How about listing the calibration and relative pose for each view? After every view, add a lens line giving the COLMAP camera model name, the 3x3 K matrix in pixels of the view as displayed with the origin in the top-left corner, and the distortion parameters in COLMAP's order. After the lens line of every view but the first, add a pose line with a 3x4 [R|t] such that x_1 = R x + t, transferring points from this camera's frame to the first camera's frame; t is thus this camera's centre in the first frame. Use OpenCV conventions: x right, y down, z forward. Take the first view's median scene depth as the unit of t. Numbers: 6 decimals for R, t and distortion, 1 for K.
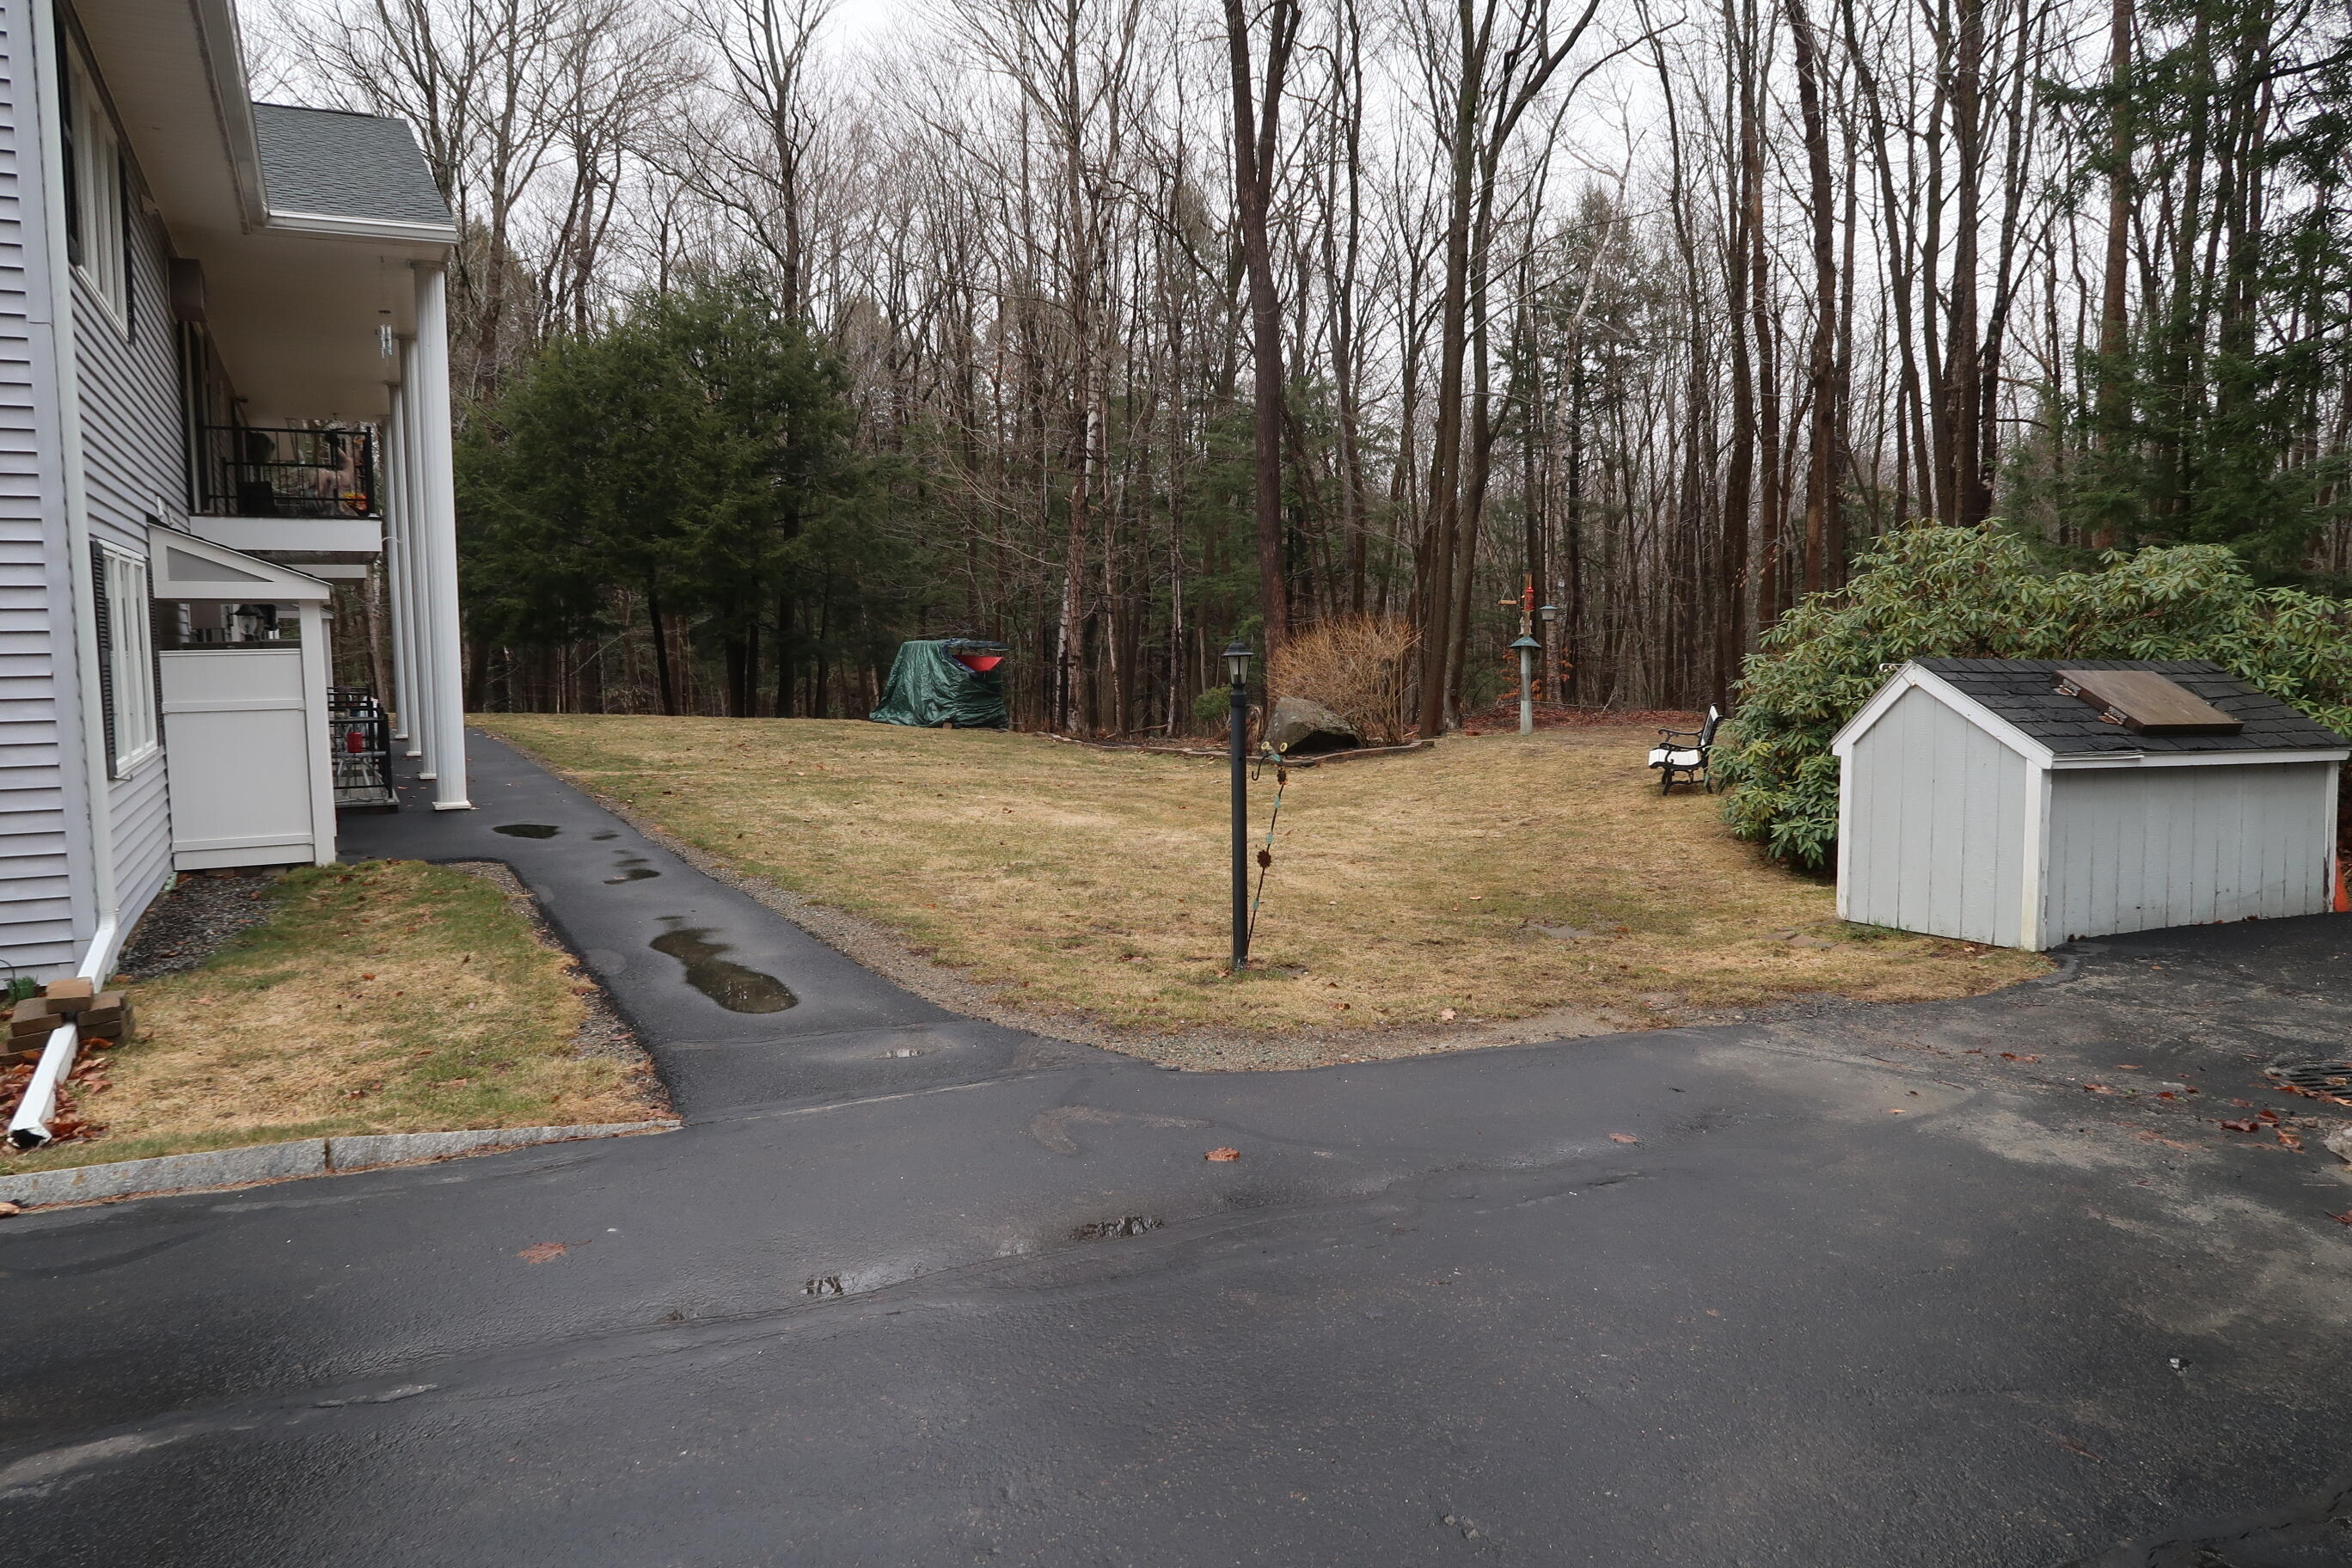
lens RADIAL K [[1648.4, 0, 1175.0], [0, 1648.4, 776.9], [0, 0, 1]] dist [-0.015099, 0.006704]
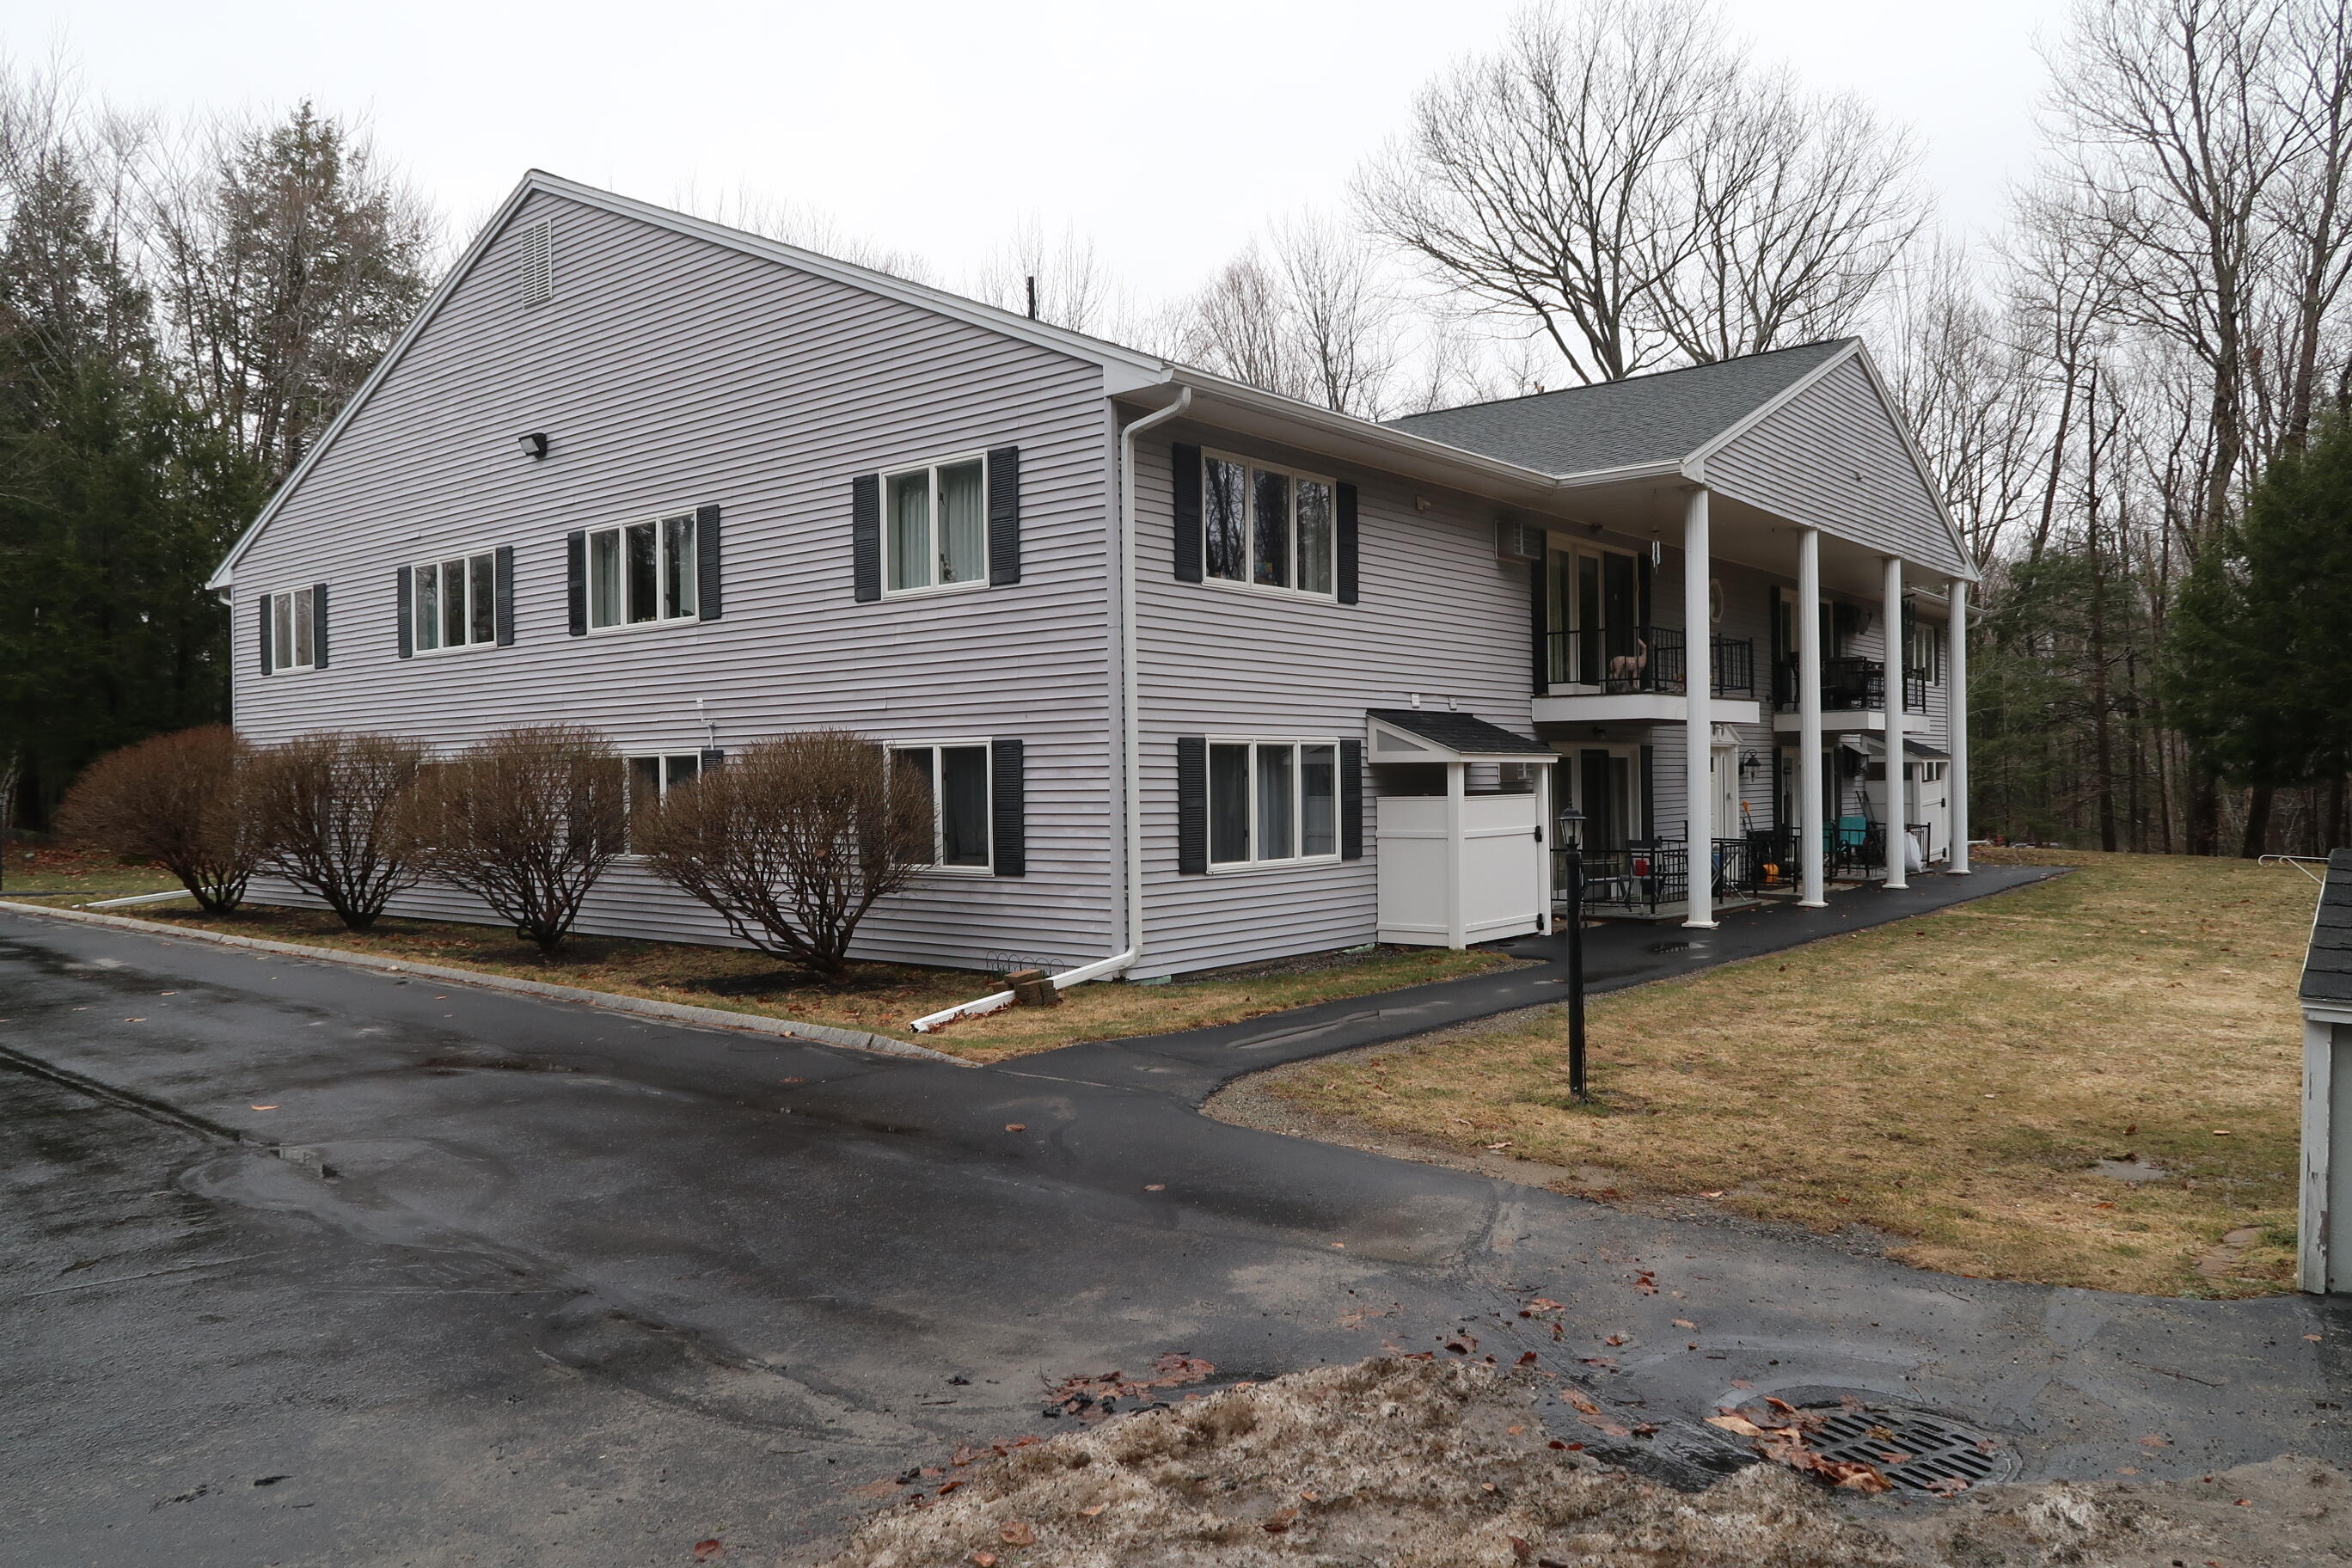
lens RADIAL K [[1648.4, 0, 1177.1], [0, 1648.4, 789.2], [0, 0, 1]] dist [-0.015099, 0.006704]
pose [[0.398351, 0.011531, -0.917160, 0.256525], [-0.075722, 0.996921, -0.020355, -0.013813], [0.914102, 0.077558, 0.397998, 0.076089]]
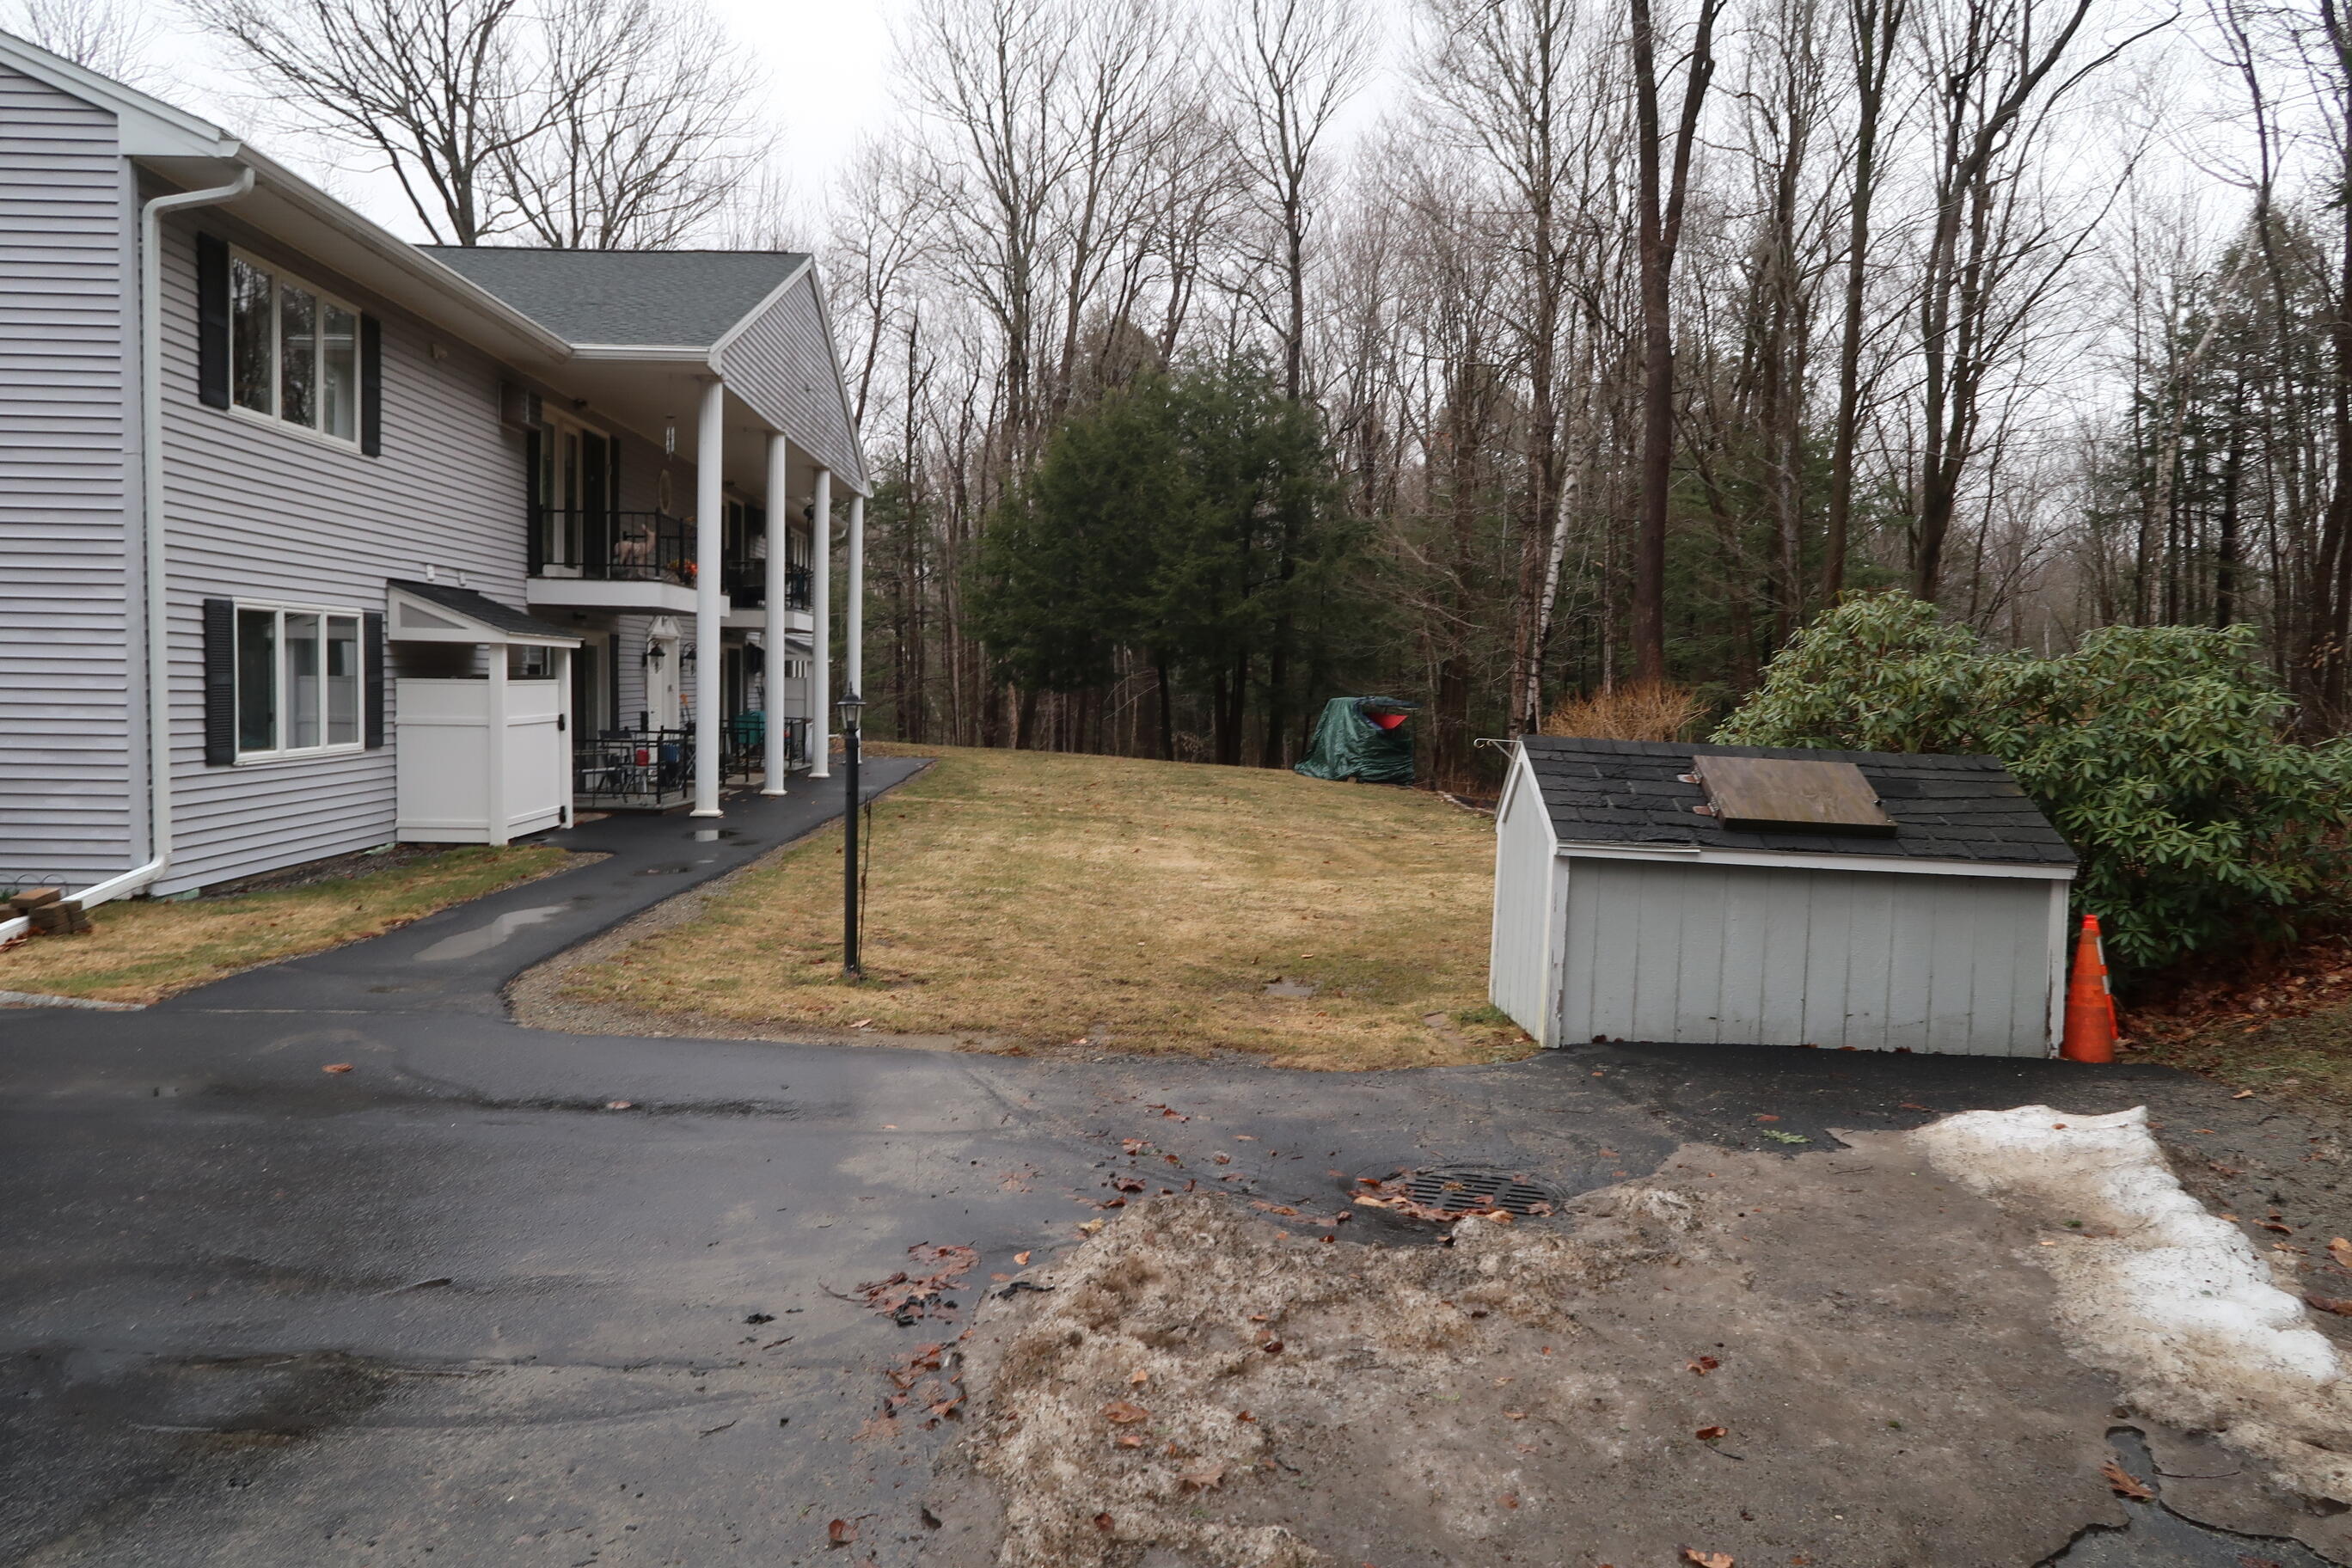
lens RADIAL K [[1648.4, 0, 1169.6], [0, 1648.4, 782.7], [0, 0, 1]] dist [-0.015099, 0.006704]
pose [[0.909132, 0.055368, -0.412812, 0.190350], [-0.068388, 0.997517, -0.016819, -0.004215], [0.410855, 0.043522, 0.910661, 0.008167]]
